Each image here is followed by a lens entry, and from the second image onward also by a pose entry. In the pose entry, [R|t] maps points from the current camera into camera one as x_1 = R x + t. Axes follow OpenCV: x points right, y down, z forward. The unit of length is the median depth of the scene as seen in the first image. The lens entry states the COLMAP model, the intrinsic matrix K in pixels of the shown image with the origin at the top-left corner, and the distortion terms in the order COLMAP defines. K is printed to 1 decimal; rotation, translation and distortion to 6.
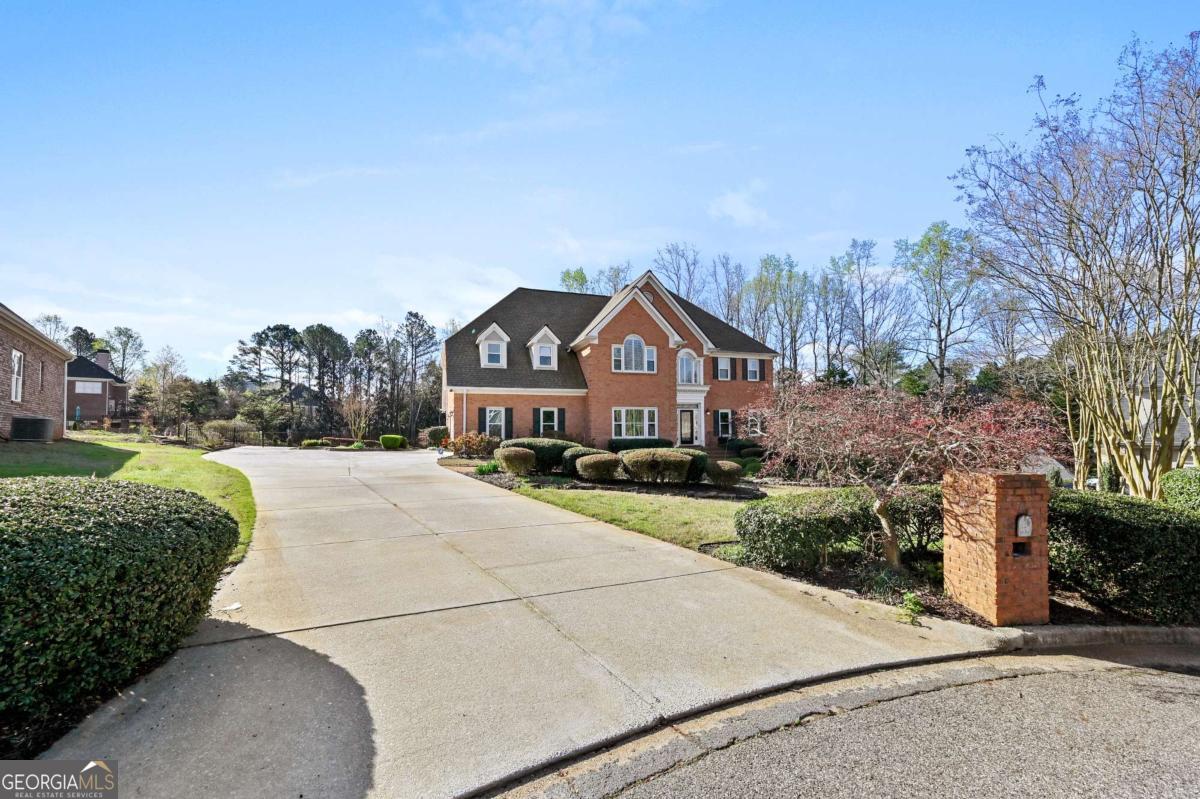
lens RADIAL K [[473.1, 0, 595.8], [0, 473.1, 416.6], [0, 0, 1]] dist [-0.000417, 0.000020]
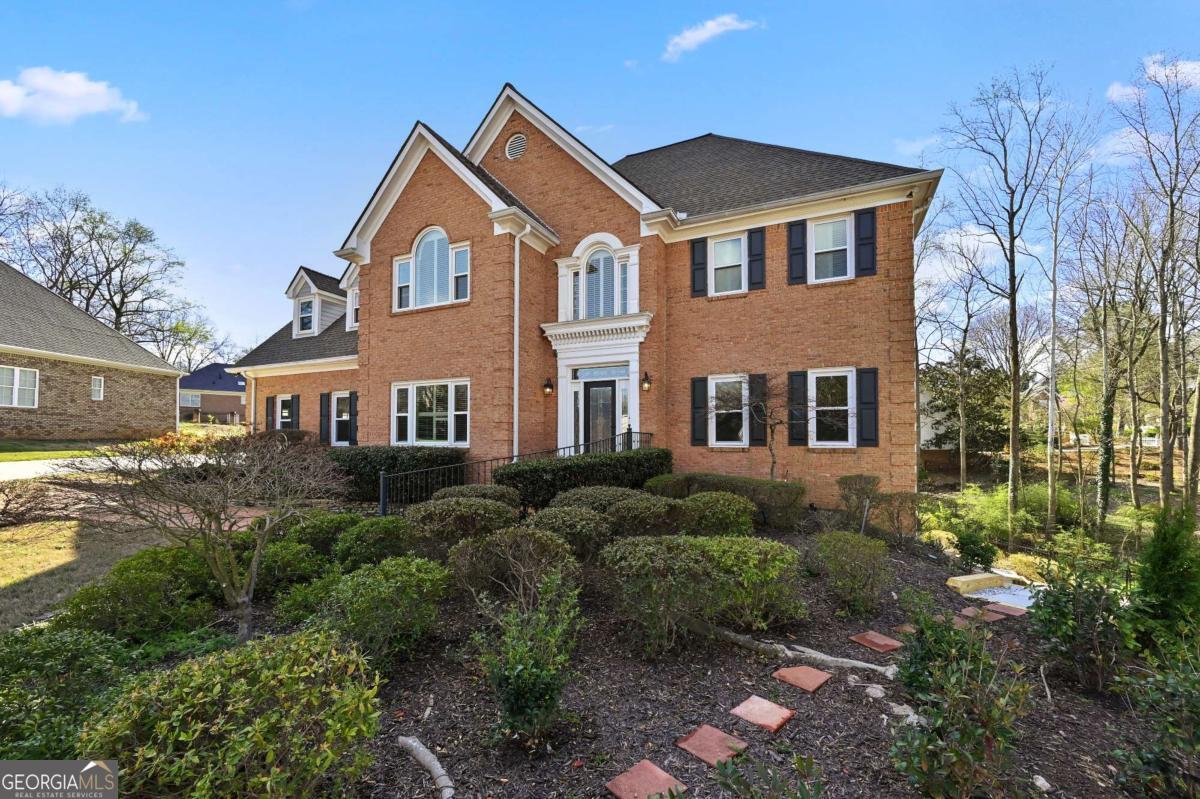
lens RADIAL K [[473.3, 0, 601.5], [0, 473.3, 433.7], [0, 0, 1]] dist [-0.000107, 0.000154]
pose [[0.727497, 0.000048, -0.686111, 0.466593], [0.015908, 0.999730, 0.016938, 0.025072], [0.685927, -0.023237, 0.727299, 0.673787]]
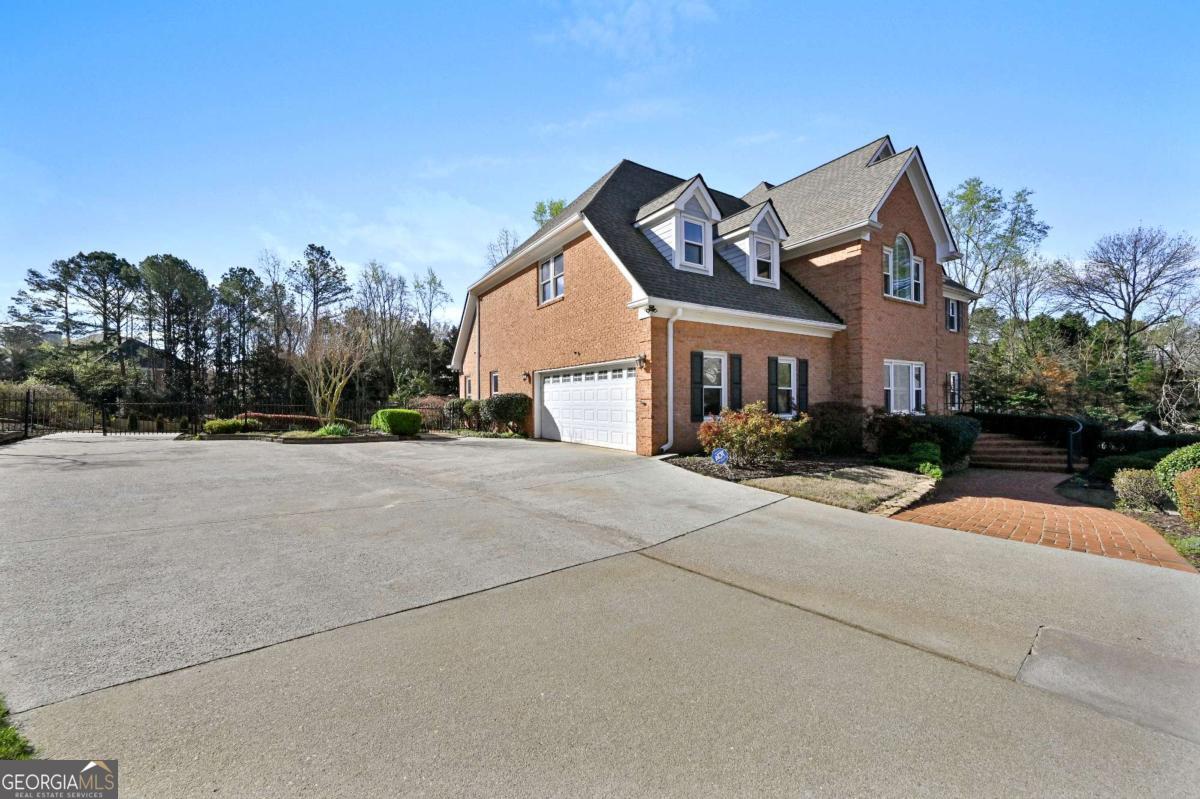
lens RADIAL K [[467.8, 0, 600.0], [0, 467.8, 399.5], [0, 0, 1]] dist [-0.000428, -0.000057]
pose [[0.971759, 0.002805, 0.235959, -0.357856], [-0.008790, 0.999666, 0.024319, 0.014401], [-0.235812, -0.025706, 0.971459, 0.466395]]
